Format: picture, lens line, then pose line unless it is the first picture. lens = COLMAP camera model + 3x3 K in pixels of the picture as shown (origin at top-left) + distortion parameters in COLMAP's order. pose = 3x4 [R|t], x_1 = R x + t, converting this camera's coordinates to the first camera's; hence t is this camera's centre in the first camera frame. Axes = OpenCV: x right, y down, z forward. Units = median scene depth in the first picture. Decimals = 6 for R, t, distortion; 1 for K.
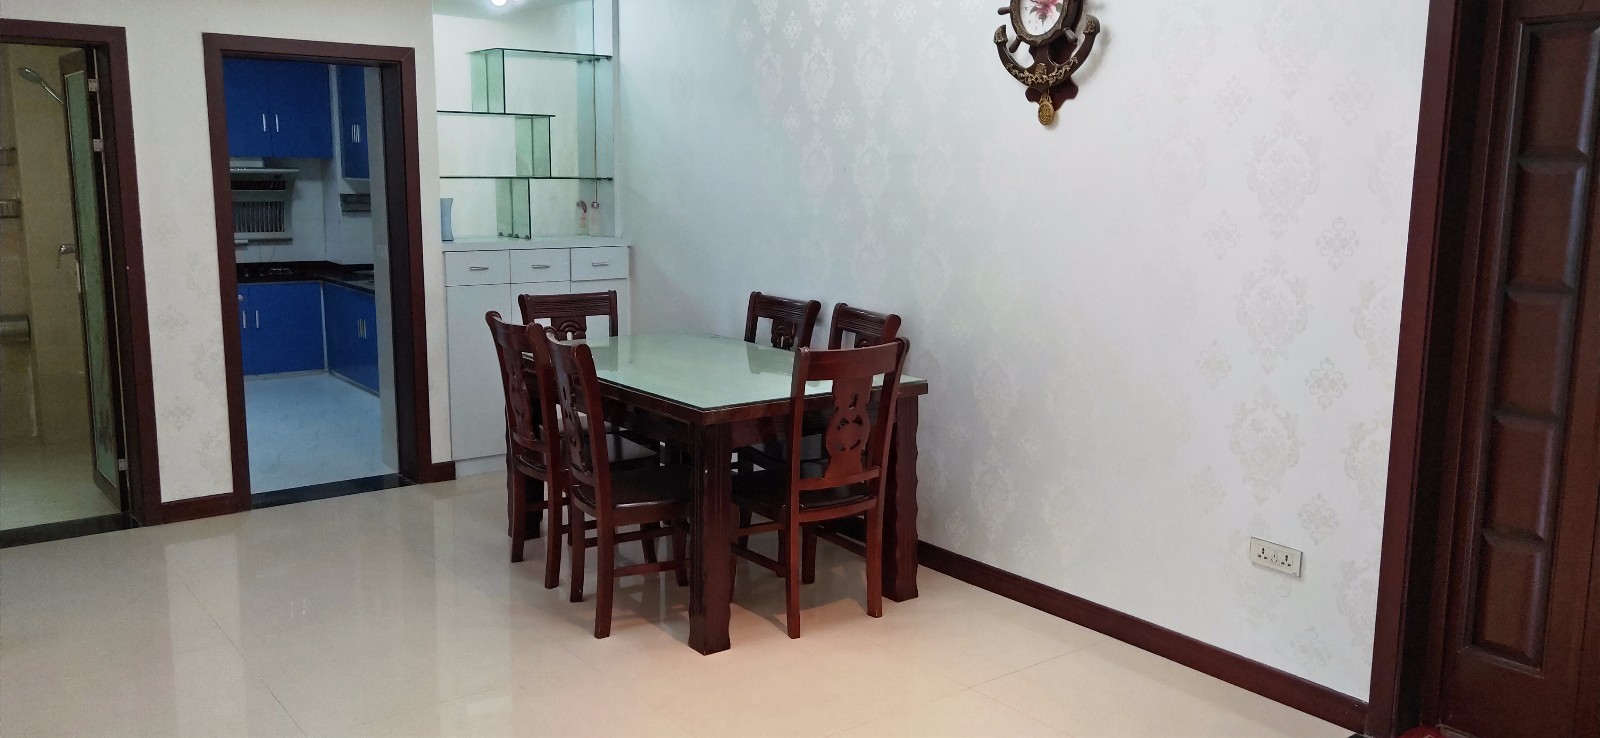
lens RADIAL K [[1223.0, 0, 805.4], [0, 1223.0, 360.9], [0, 0, 1]] dist [0.062523, 0.000529]
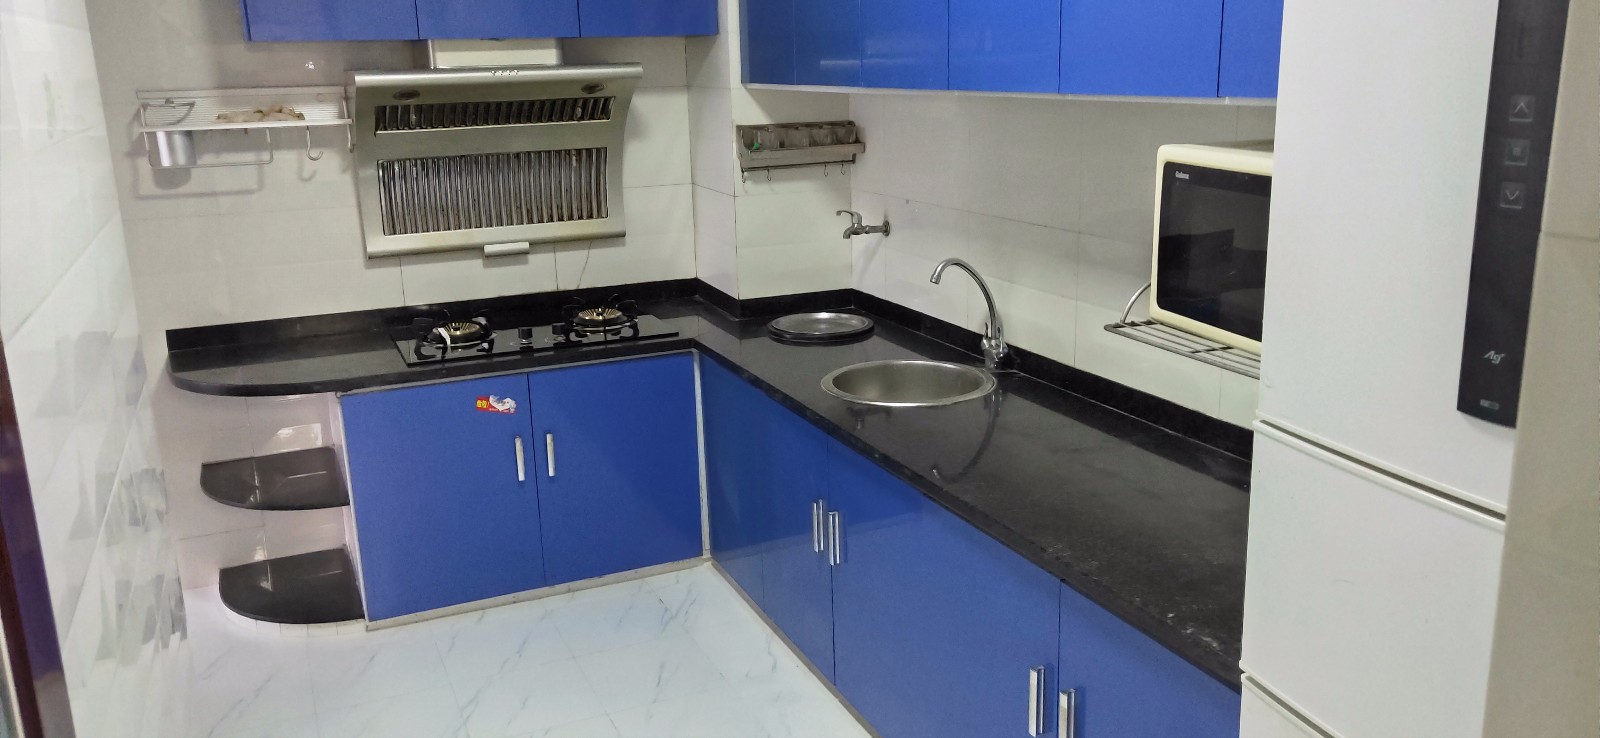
lens RADIAL K [[1223.0, 0, 800.1], [0, 1223.0, 371.4], [0, 0, 1]] dist [0.062523, 0.000529]
pose [[0.972502, 0.023043, -0.231752, -0.262755], [0.000739, 0.994783, 0.102010, -0.096367], [0.232894, -0.099376, 0.967411, 0.613956]]
